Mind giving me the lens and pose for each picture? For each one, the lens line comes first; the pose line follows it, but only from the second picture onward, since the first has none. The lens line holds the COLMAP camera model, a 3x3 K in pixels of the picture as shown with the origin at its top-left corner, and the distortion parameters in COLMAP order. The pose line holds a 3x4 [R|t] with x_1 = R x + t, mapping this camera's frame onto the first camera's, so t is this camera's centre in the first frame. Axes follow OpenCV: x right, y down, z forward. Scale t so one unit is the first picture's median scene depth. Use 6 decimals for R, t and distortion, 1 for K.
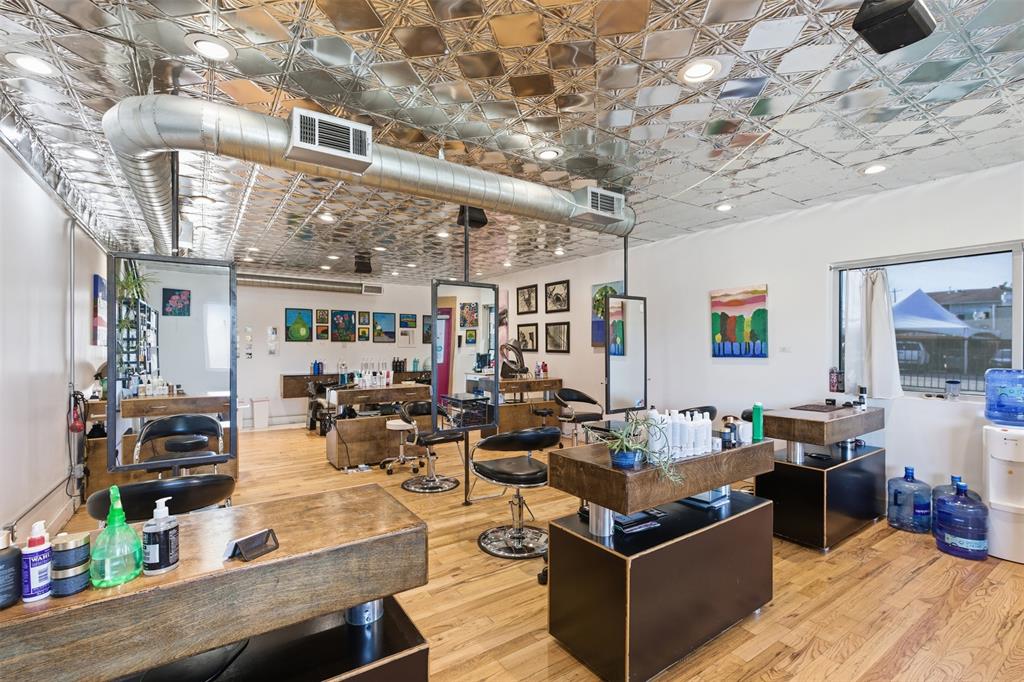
lens RADIAL K [[469.1, 0, 513.0], [0, 469.1, 343.0], [0, 0, 1]] dist [-0.002368, 0.000182]
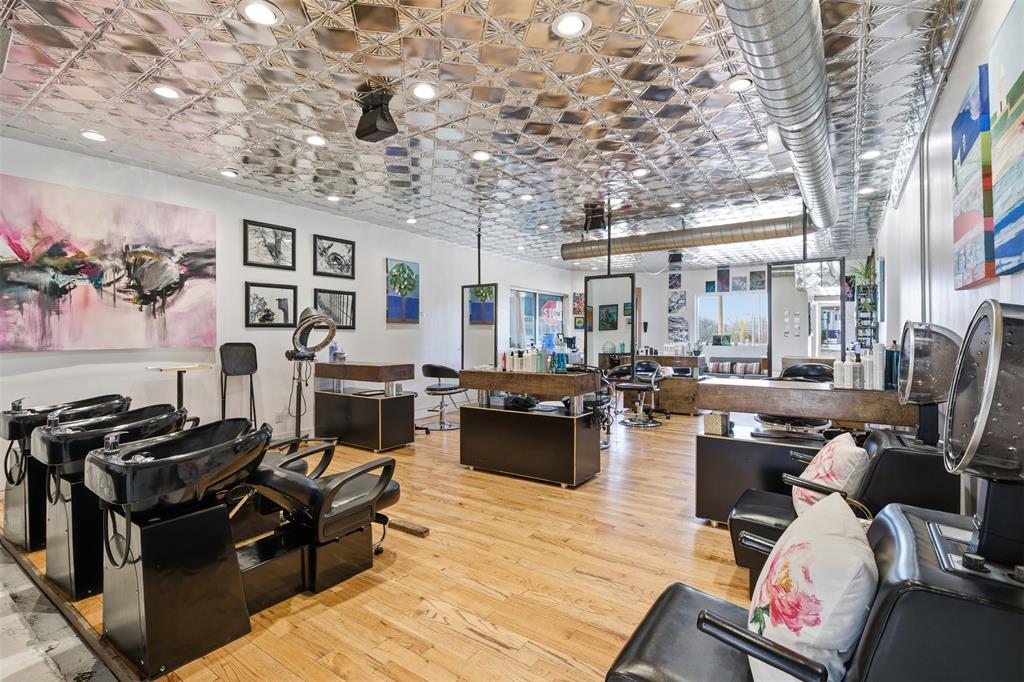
lens RADIAL K [[469.1, 0, 518.4], [0, 469.1, 341.3], [0, 0, 1]] dist [-0.002368, 0.000182]
pose [[-0.382222, -0.013418, 0.923973, -0.730664], [-0.002264, 0.999905, 0.013584, 0.029098], [-0.924068, 0.003100, -0.382216, 1.000929]]
